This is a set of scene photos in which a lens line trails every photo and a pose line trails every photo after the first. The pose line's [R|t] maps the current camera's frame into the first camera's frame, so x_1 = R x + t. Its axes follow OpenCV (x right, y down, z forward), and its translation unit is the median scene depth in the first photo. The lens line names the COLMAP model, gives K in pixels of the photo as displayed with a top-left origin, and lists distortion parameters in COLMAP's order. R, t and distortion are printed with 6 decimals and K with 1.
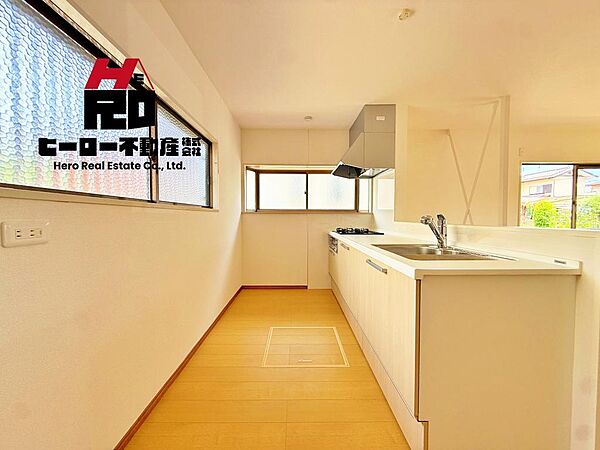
lens RADIAL K [[240.3, 0, 297.6], [0, 240.3, 224.3], [0, 0, 1]] dist [-0.001068, -0.000070]
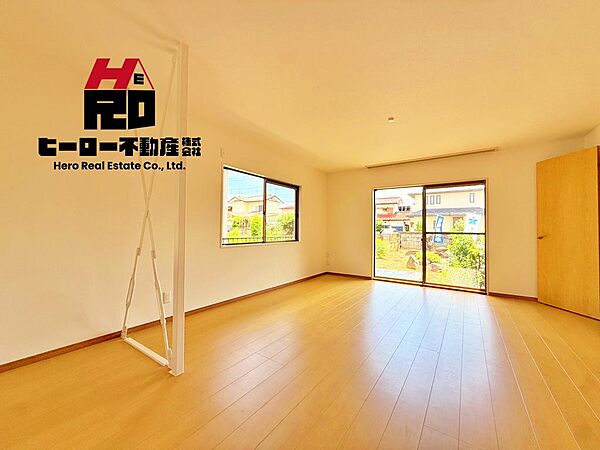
lens RADIAL K [[243.2, 0, 300.0], [0, 243.2, 225.0], [0, 0, 1]] dist [-0.000188, -0.000007]
pose [[0.574711, 0.020990, 0.818087, 0.413679], [0.015229, 0.999224, -0.036336, 0.007537], [-0.818215, 0.033341, 0.573945, 0.285667]]
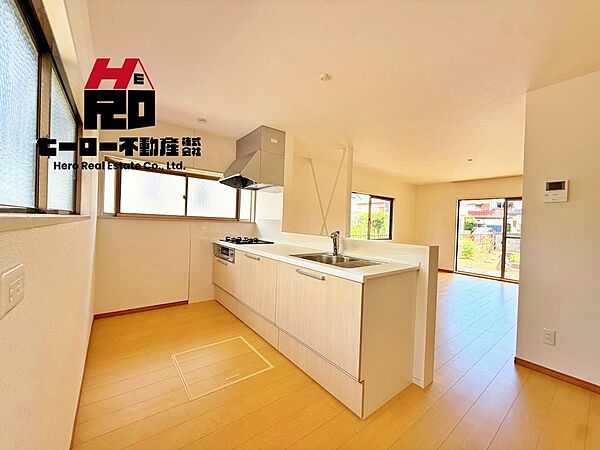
lens RADIAL K [[240.3, 0, 297.6], [0, 240.3, 224.3], [0, 0, 1]] dist [-0.001068, -0.000070]
pose [[0.797879, 0.022846, 0.602385, -0.212539], [-0.016299, 0.999734, -0.016327, -0.027750], [-0.602597, 0.003209, 0.798039, 0.027166]]
